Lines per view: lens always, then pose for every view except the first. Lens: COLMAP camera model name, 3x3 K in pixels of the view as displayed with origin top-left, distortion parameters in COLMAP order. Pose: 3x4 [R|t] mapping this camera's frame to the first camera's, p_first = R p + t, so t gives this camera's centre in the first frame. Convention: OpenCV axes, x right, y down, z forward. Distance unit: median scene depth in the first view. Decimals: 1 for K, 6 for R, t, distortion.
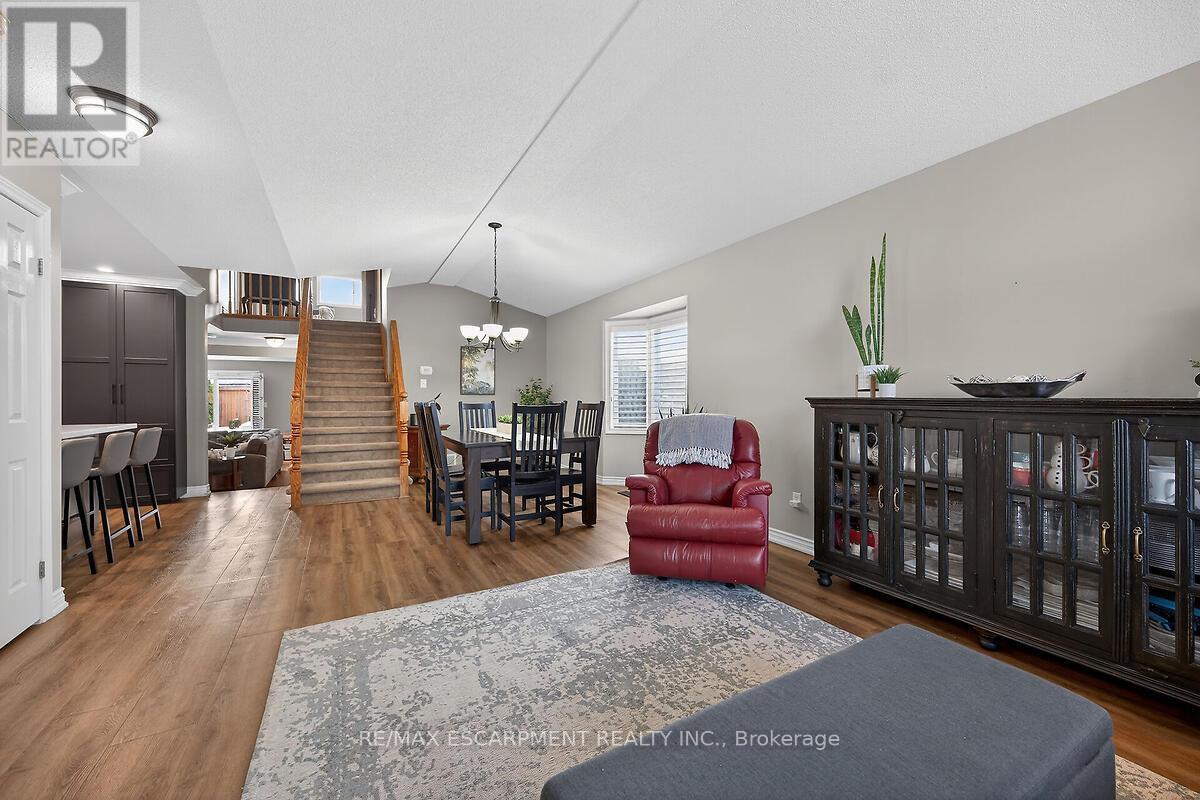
lens RADIAL K [[489.3, 0, 597.5], [0, 489.3, 387.7], [0, 0, 1]] dist [-0.003642, -0.000513]
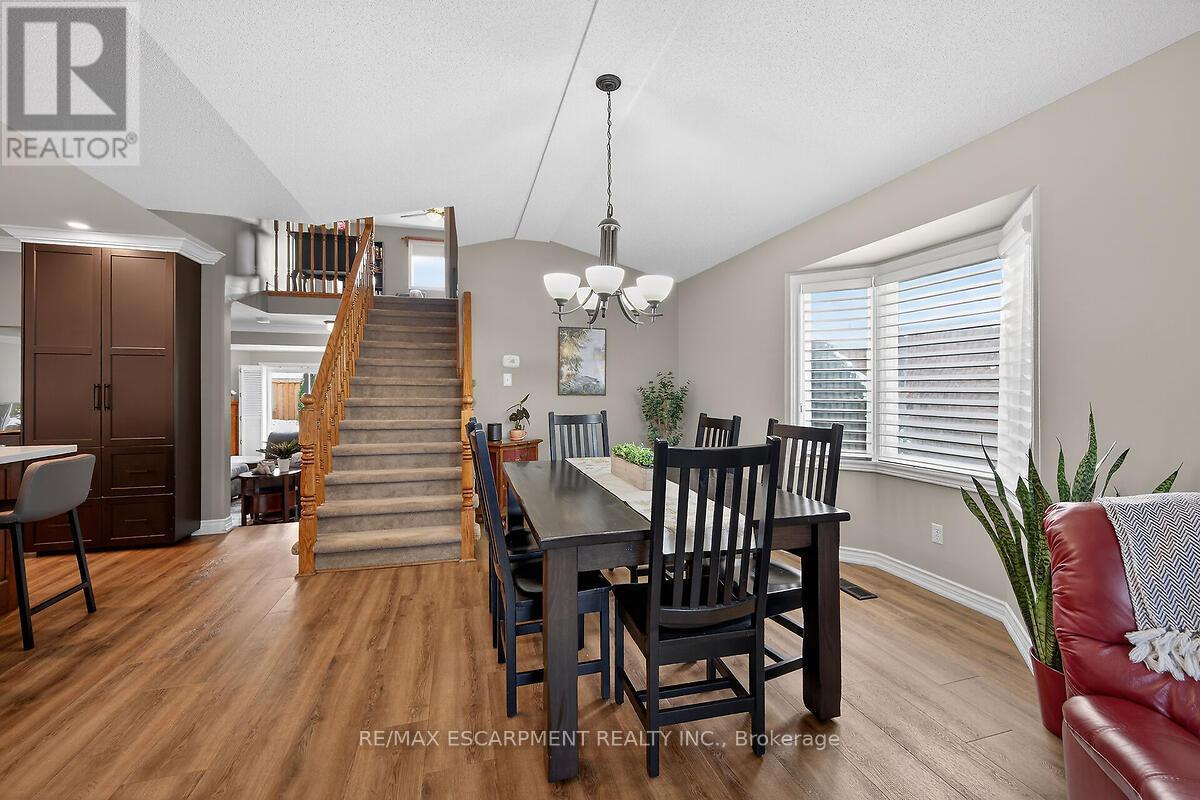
lens RADIAL K [[489.3, 0, 597.5], [0, 489.3, 387.7], [0, 0, 1]] dist [-0.003642, -0.000513]
pose [[0.976547, 0.004096, -0.215265, -0.107451], [0.000245, 0.999797, 0.020133, -0.016363], [0.215304, -0.019714, 0.976348, 0.480869]]
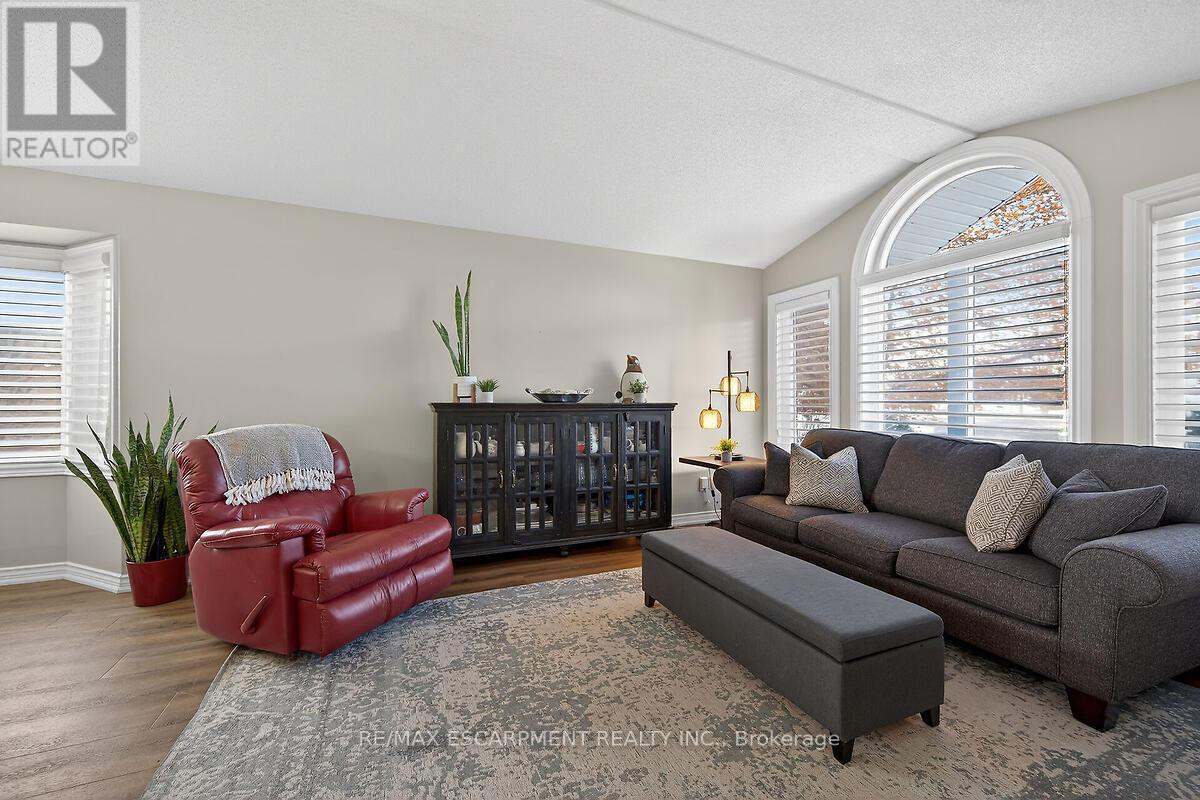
lens RADIAL K [[474.4, 0, 609.8], [0, 474.4, 391.8], [0, 0, 1]] dist [-0.000660, -0.000263]
pose [[0.073953, 0.022426, 0.997010, -0.359035], [-0.019683, 0.999585, -0.021024, 0.006456], [-0.997067, -0.018069, 0.074364, 0.340042]]
